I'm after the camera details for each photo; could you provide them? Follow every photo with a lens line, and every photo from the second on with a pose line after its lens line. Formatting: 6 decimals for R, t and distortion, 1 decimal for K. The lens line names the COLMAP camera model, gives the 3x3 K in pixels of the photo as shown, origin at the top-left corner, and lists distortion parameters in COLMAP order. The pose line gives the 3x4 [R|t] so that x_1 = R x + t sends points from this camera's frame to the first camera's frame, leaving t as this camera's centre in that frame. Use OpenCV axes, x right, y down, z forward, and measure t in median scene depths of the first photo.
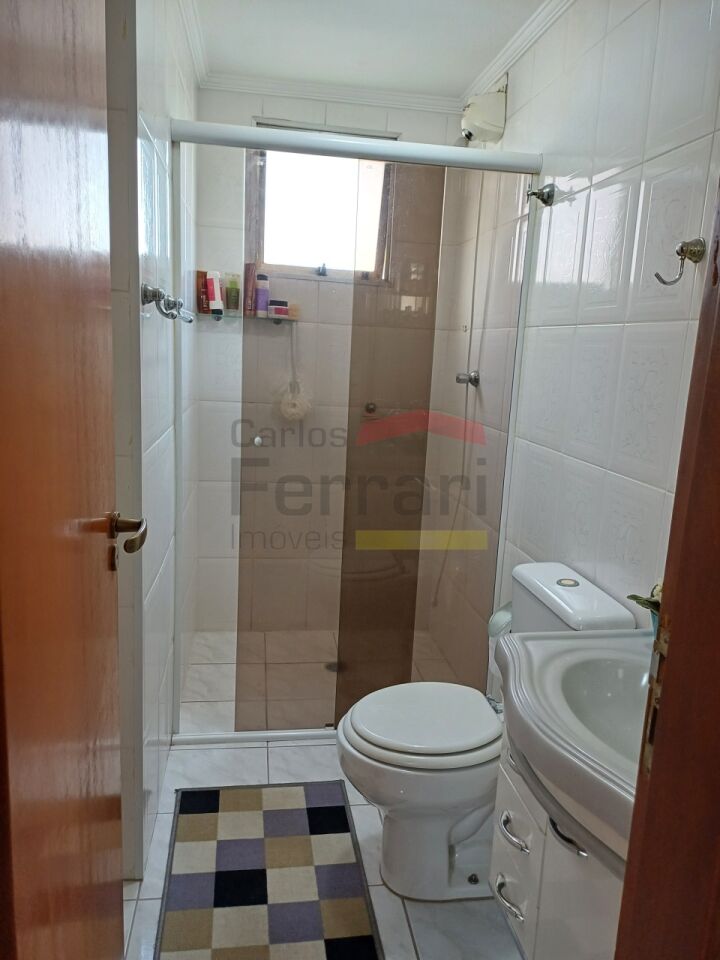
lens RADIAL K [[704.0, 0, 359.2], [0, 704.0, 482.4], [0, 0, 1]] dist [0.036004, -0.032076]
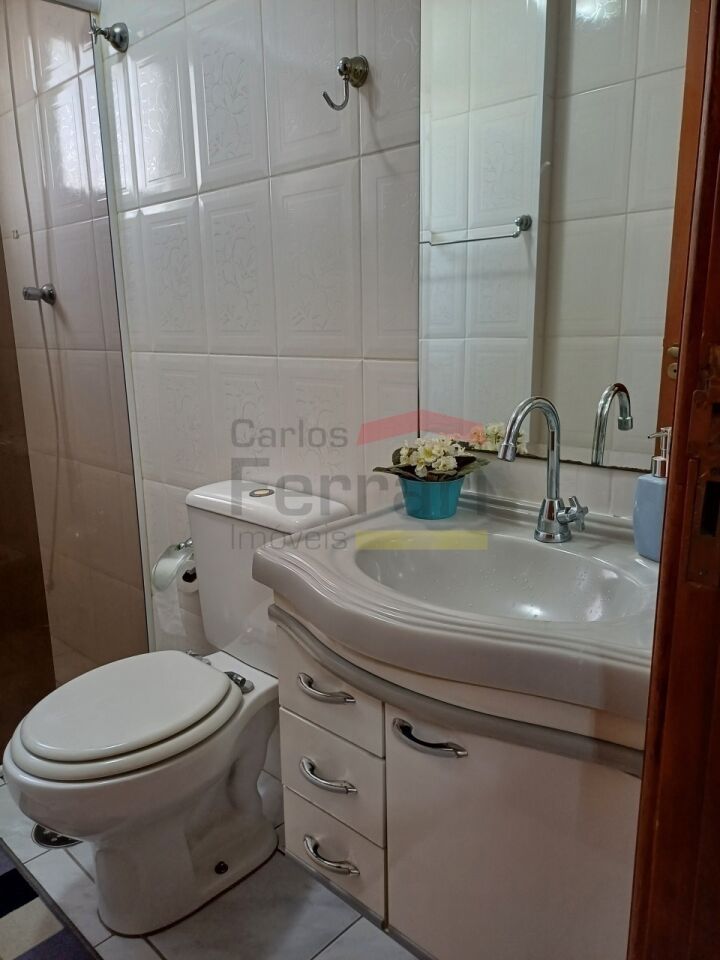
lens RADIAL K [[704.0, 0, 367.2], [0, 704.0, 501.2], [0, 0, 1]] dist [0.036004, -0.032076]
pose [[0.787902, -0.193485, 0.584615, -0.099759], [0.157785, 0.981095, 0.112053, 0.074095], [-0.595243, 0.003957, 0.803536, 0.227733]]
